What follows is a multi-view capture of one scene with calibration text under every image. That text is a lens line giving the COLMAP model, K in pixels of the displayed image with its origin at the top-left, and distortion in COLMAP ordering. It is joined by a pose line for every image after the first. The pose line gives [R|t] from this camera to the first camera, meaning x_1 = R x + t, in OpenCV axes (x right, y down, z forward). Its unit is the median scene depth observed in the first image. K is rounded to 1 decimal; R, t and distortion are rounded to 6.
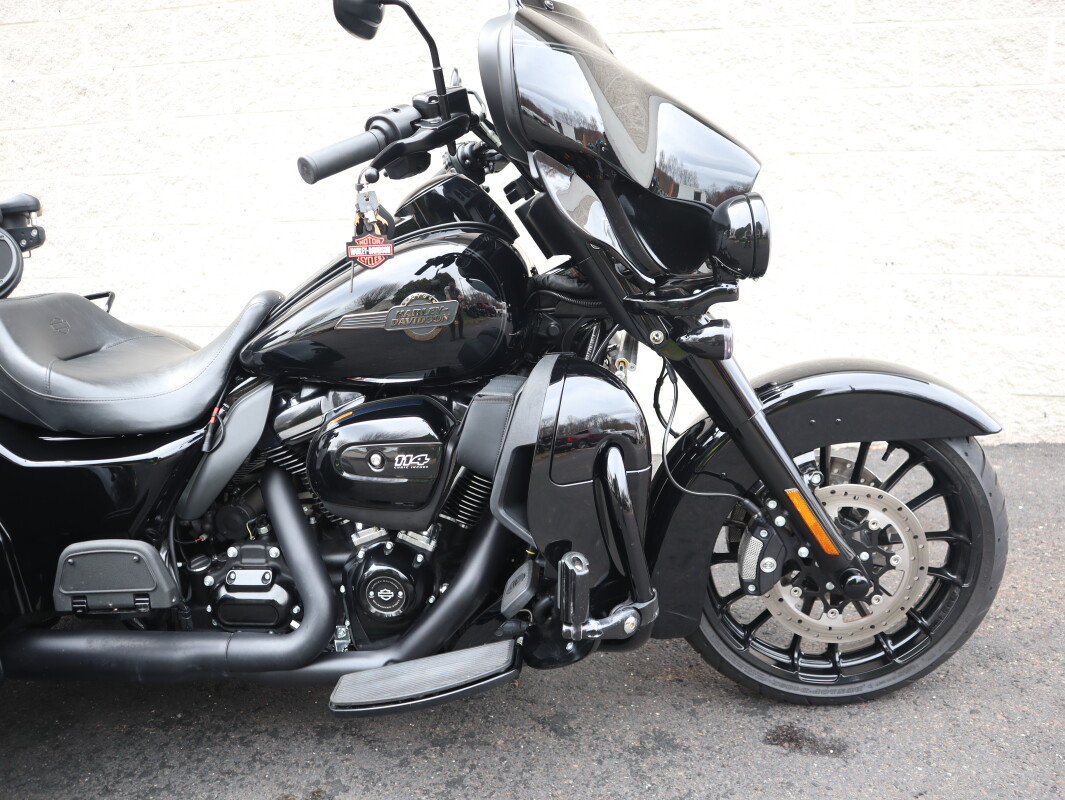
lens RADIAL K [[836.3, 0, 531.7], [0, 836.3, 397.7], [0, 0, 1]] dist [-0.119249, 0.078844]
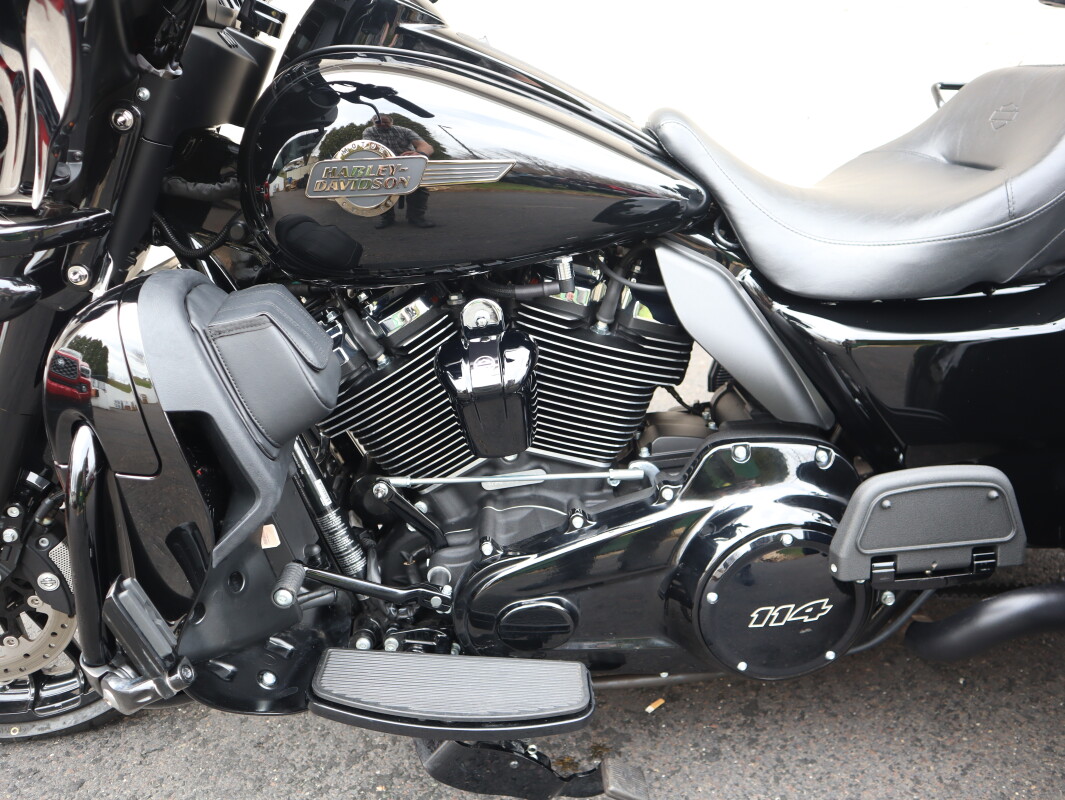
lens RADIAL K [[836.3, 0, 533.5], [0, 836.3, 402.3], [0, 0, 1]] dist [-0.119249, 0.078844]
pose [[0.980381, -0.069737, 0.184364, -0.251364], [0.049163, 0.992275, 0.113902, 0.025304], [-0.190883, -0.102603, 0.976236, 0.135846]]
